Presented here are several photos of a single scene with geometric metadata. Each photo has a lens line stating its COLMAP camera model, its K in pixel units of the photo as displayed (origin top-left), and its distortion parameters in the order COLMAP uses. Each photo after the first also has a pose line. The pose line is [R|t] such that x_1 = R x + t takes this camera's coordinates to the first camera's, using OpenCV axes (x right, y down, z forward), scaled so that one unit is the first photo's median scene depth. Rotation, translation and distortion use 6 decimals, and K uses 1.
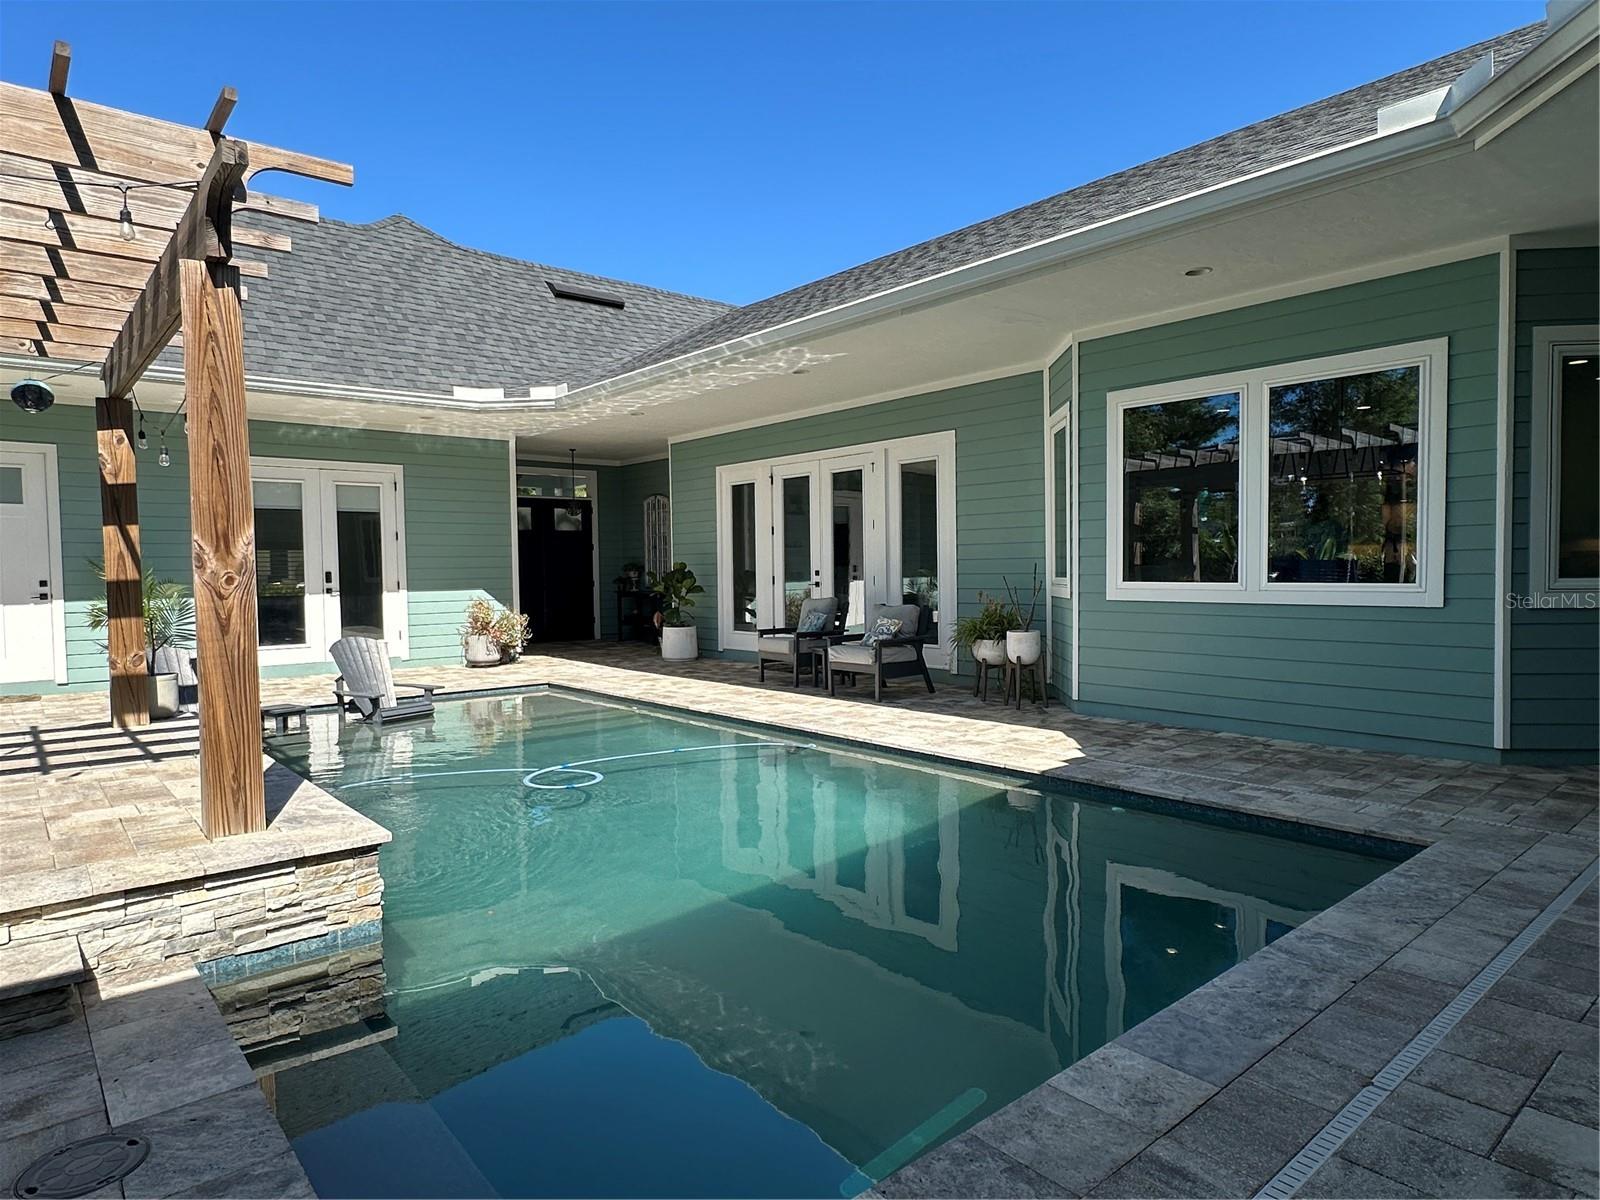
lens RADIAL K [[950.3, 0, 791.6], [0, 950.3, 607.7], [0, 0, 1]] dist [-0.004850, 0.004134]
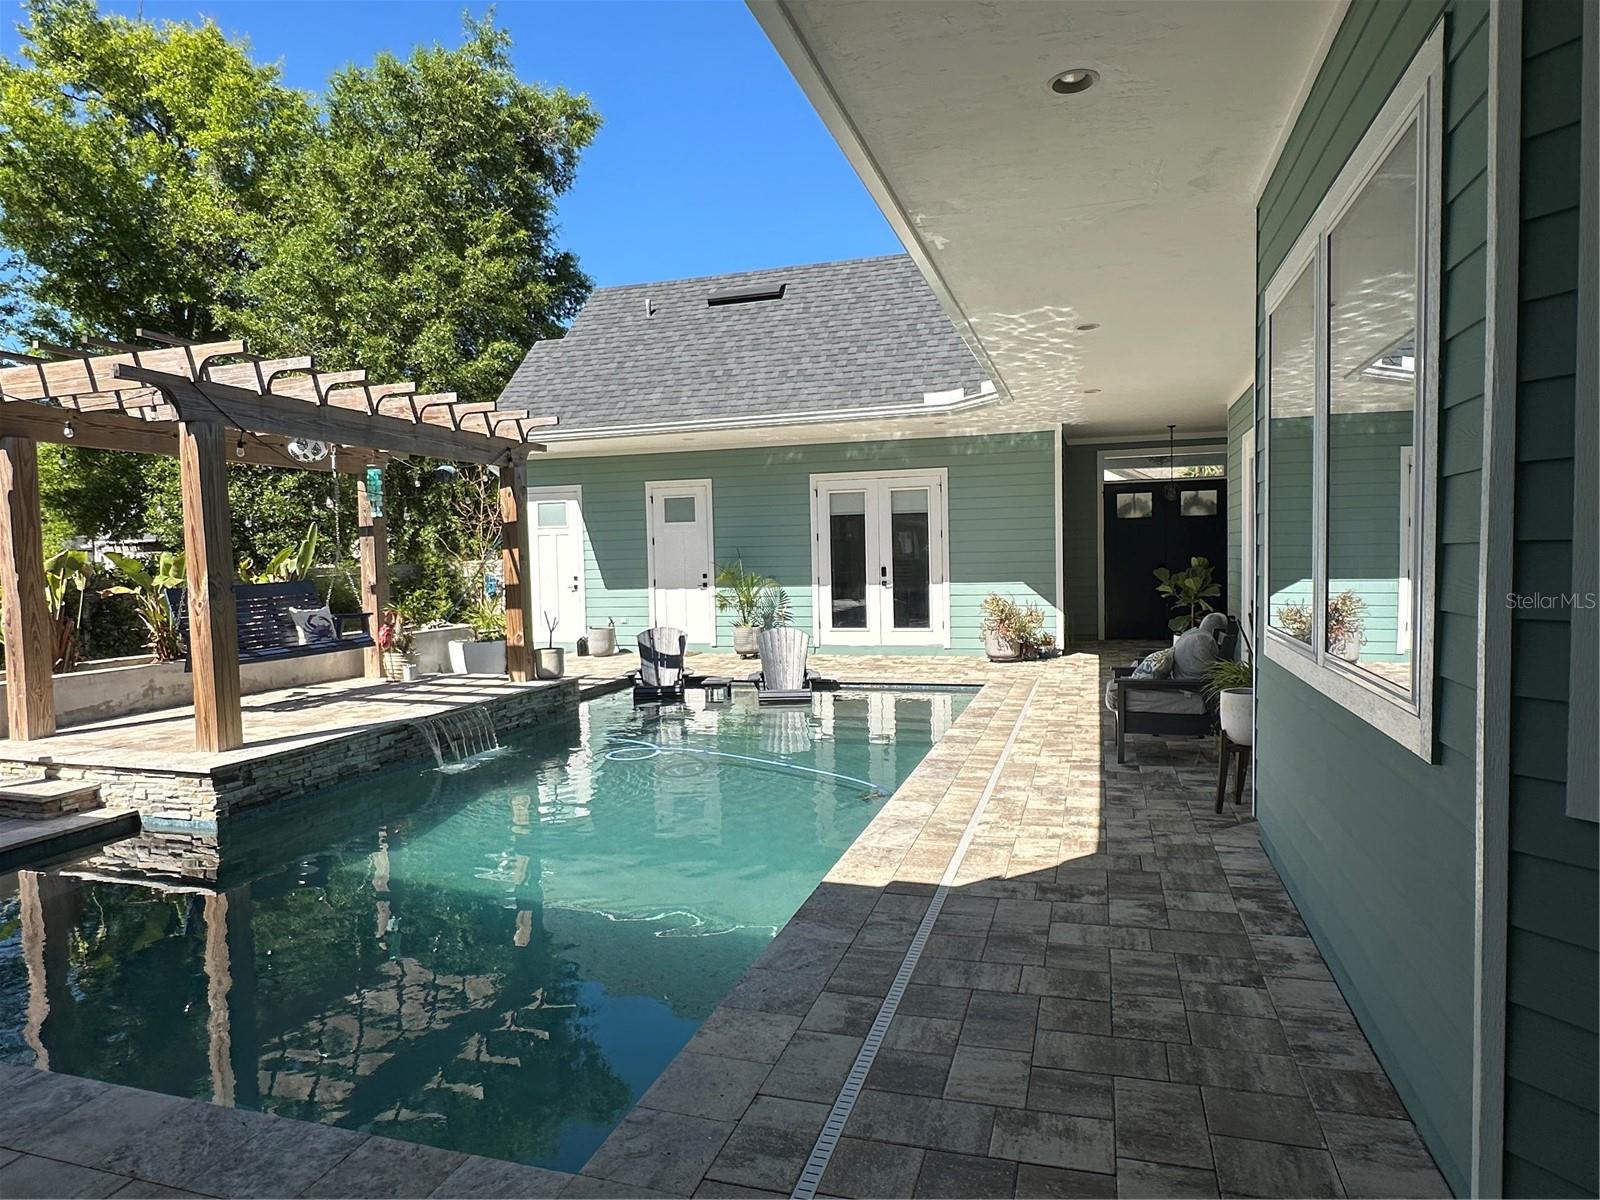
lens RADIAL K [[950.3, 0, 806.2], [0, 950.3, 600.4], [0, 0, 1]] dist [-0.004850, 0.004134]
pose [[0.535779, 0.040642, -0.843380, 0.444217], [-0.020645, 0.999173, 0.035034, -0.036253], [0.844106, -0.001359, 0.536175, 0.308223]]
